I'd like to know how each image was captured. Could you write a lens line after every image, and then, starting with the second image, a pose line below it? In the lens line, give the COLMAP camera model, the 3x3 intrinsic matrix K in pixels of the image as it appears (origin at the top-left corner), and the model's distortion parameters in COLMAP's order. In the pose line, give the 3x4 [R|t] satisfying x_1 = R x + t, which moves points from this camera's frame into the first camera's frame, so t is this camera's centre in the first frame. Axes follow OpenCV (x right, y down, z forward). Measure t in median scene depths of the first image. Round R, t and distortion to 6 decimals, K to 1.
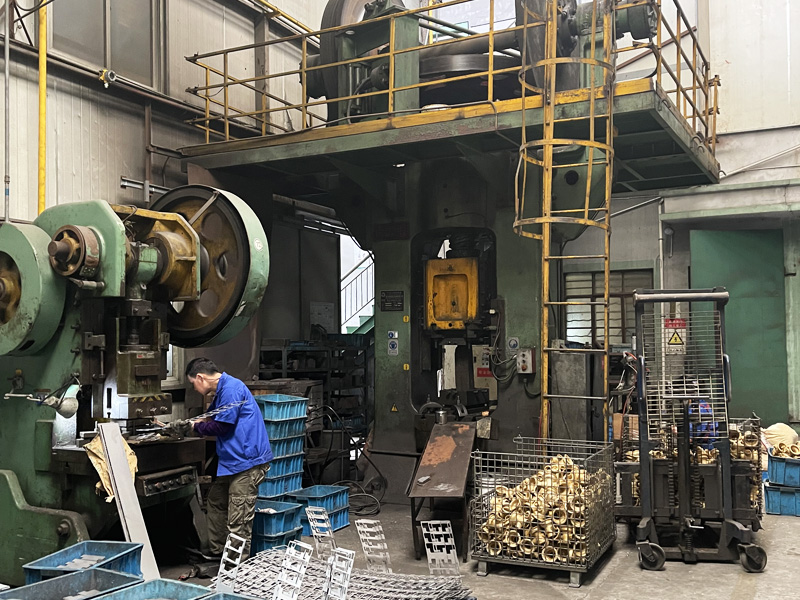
lens RADIAL K [[821.2, 0, 400.0], [0, 821.2, 300.0], [0, 0, 1]] dist [0.137503, -0.662519]
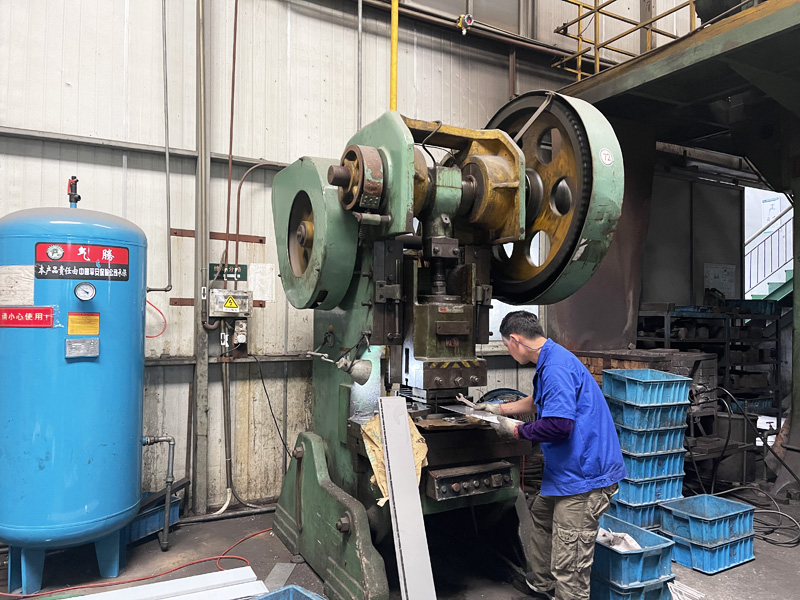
lens RADIAL K [[614.1, 0, 400.0], [0, 614.1, 300.0], [0, 0, 1]] dist [0.074427, -0.090269]
pose [[0.837360, 0.010737, -0.546546, -0.026341], [0.005414, 0.999595, 0.027931, 0.032186], [0.546625, -0.026347, 0.836963, 0.396408]]
